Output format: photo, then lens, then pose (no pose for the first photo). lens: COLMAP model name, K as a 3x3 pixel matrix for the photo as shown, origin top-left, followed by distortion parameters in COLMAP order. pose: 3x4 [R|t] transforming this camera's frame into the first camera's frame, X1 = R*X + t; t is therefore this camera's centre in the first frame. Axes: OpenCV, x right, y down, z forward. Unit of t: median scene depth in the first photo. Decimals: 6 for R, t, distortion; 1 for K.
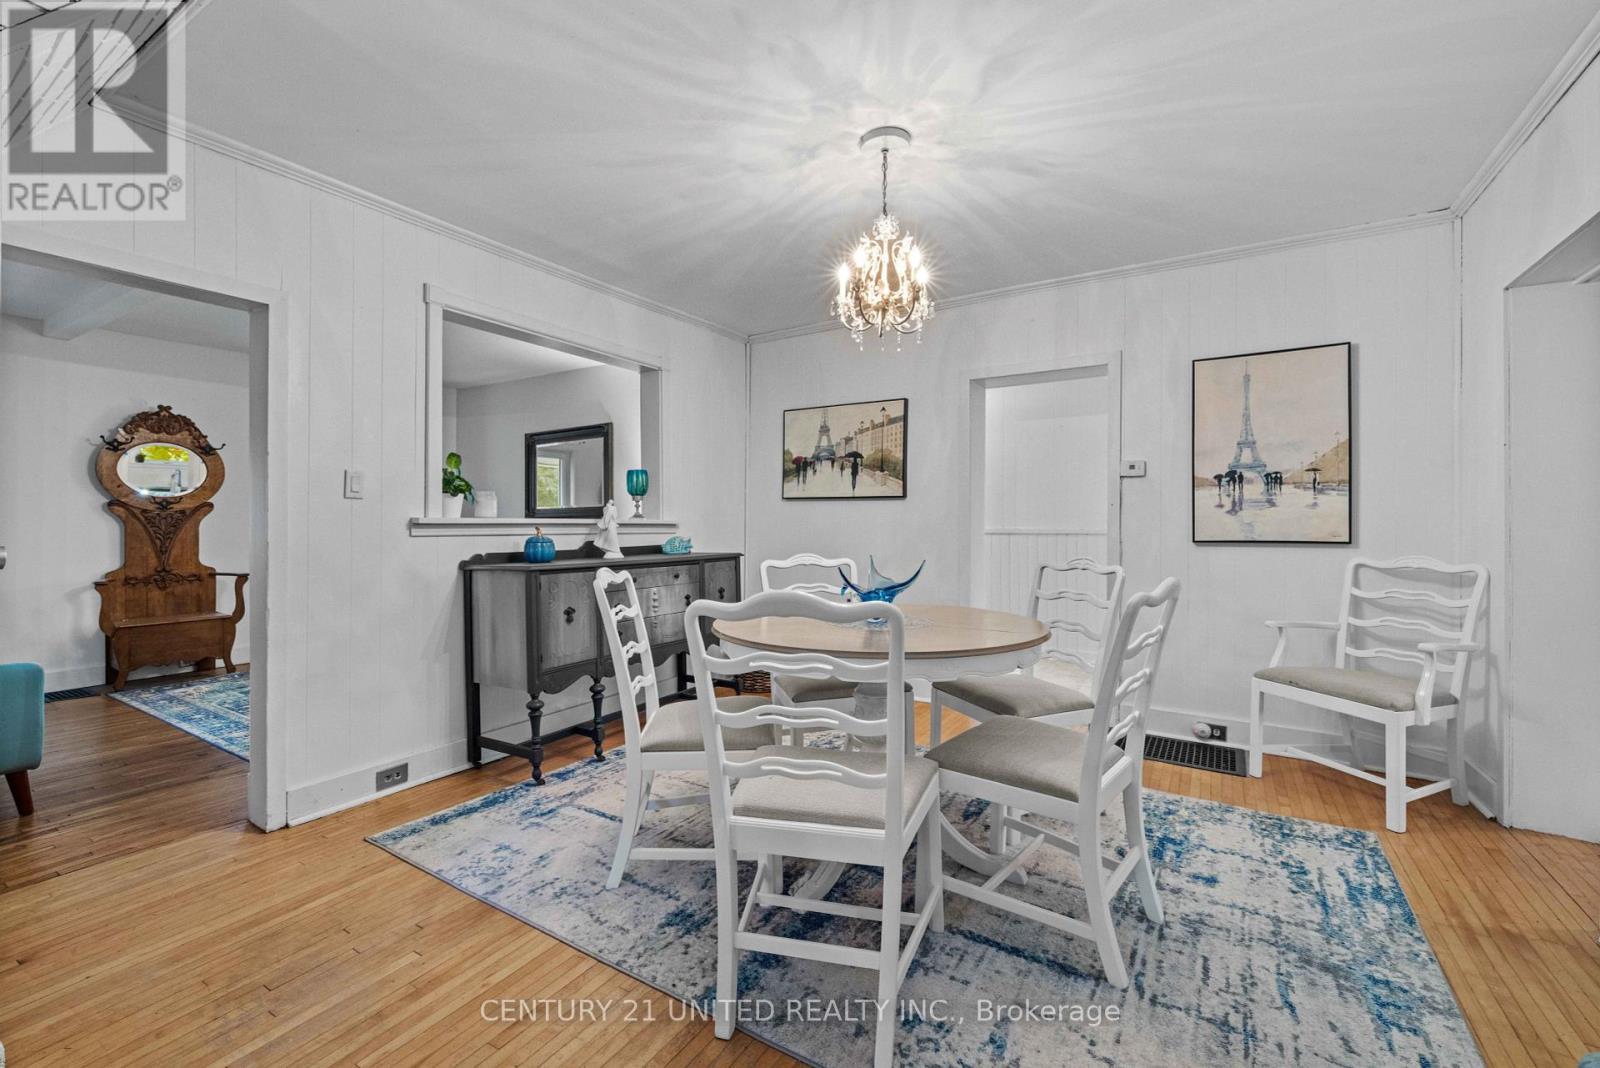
lens RADIAL K [[676.8, 0, 799.5], [0, 676.8, 524.3], [0, 0, 1]] dist [-0.000447, 0.000293]
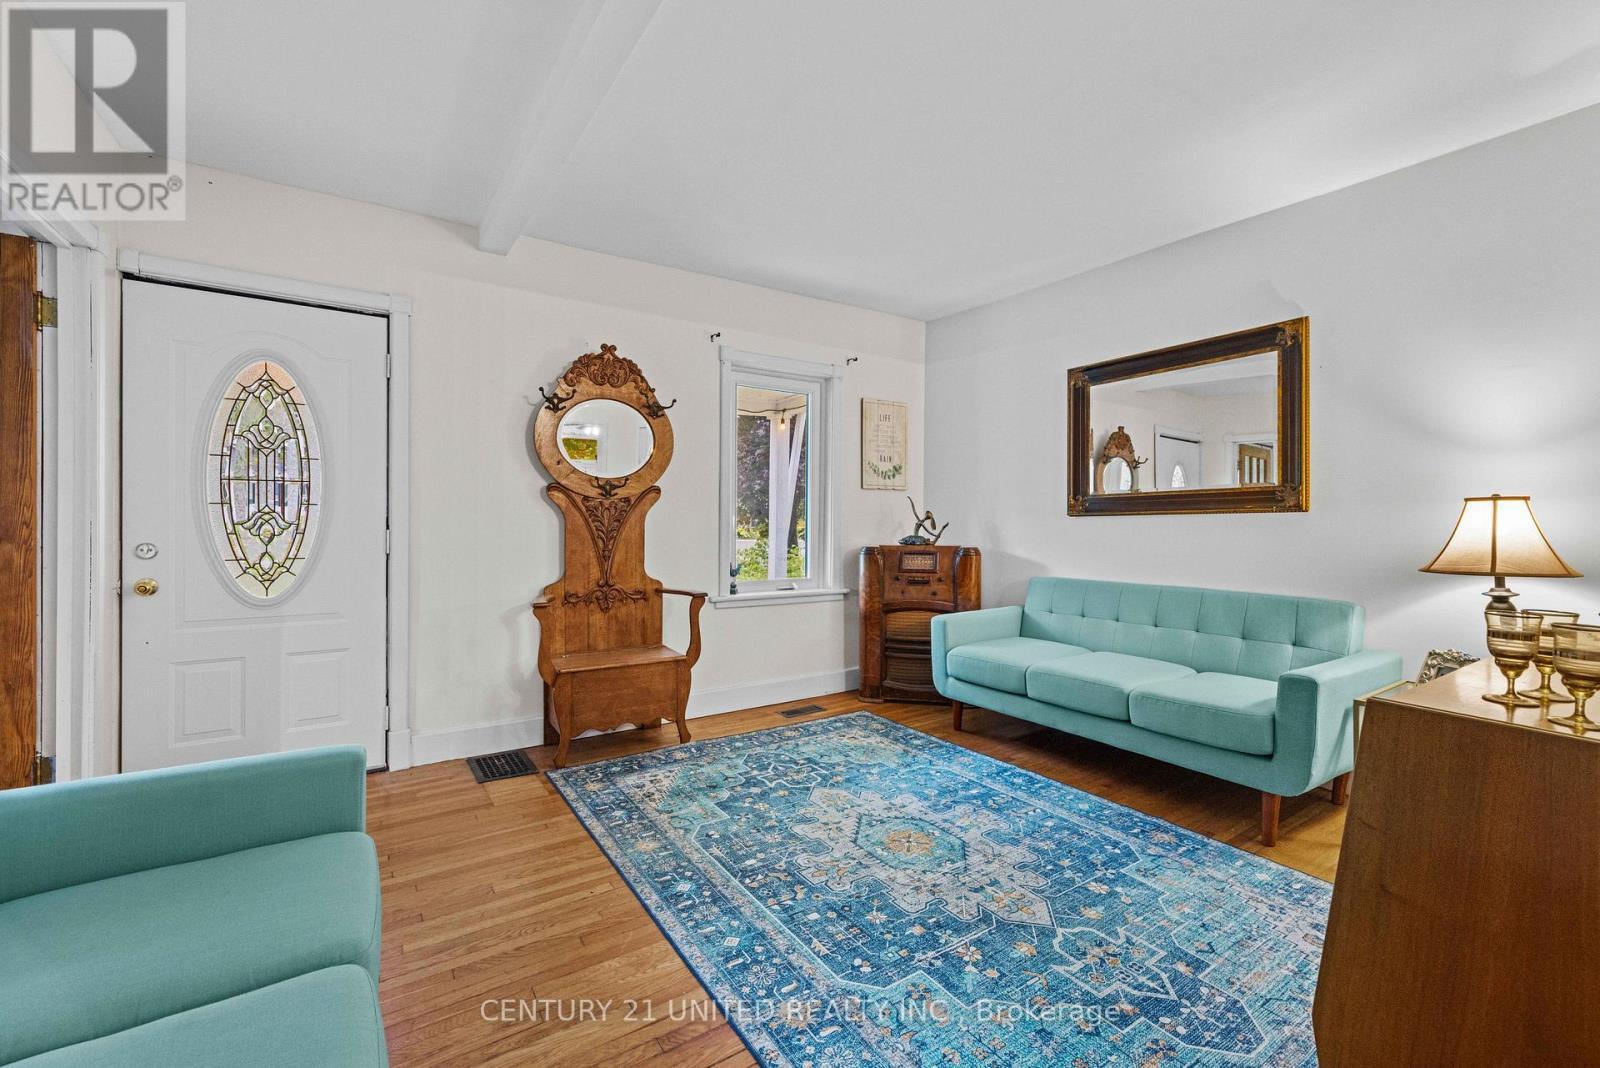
lens RADIAL K [[676.8, 0, 791.5], [0, 676.8, 528.7], [0, 0, 1]] dist [-0.000447, 0.000293]
pose [[0.907740, 0.009856, -0.419418, -0.514557], [-0.006421, 0.999933, 0.009600, 0.003783], [0.419484, -0.006021, 0.907743, 0.485870]]
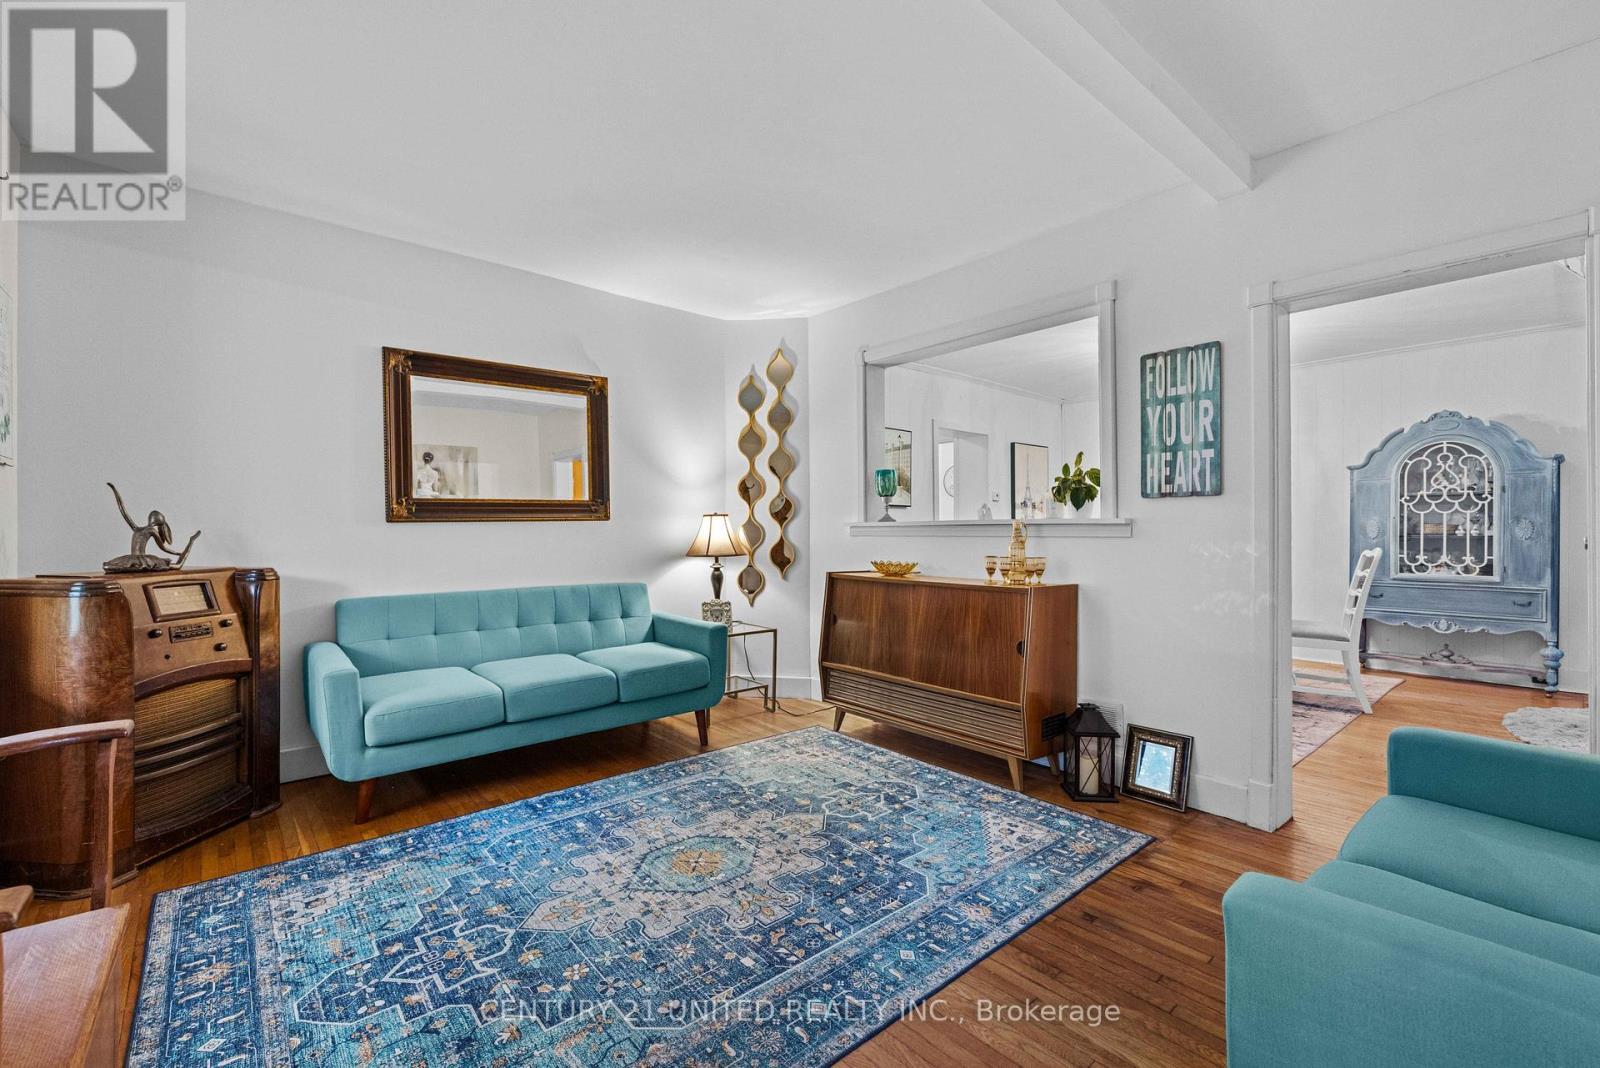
lens RADIAL K [[676.8, 0, 799.2], [0, 676.8, 534.9], [0, 0, 1]] dist [-0.000447, 0.000293]
pose [[0.297808, -0.008136, 0.954591, -1.087001], [0.003113, 0.999967, 0.007551, 0.003318], [-0.954621, 0.000722, 0.297823, 0.765475]]
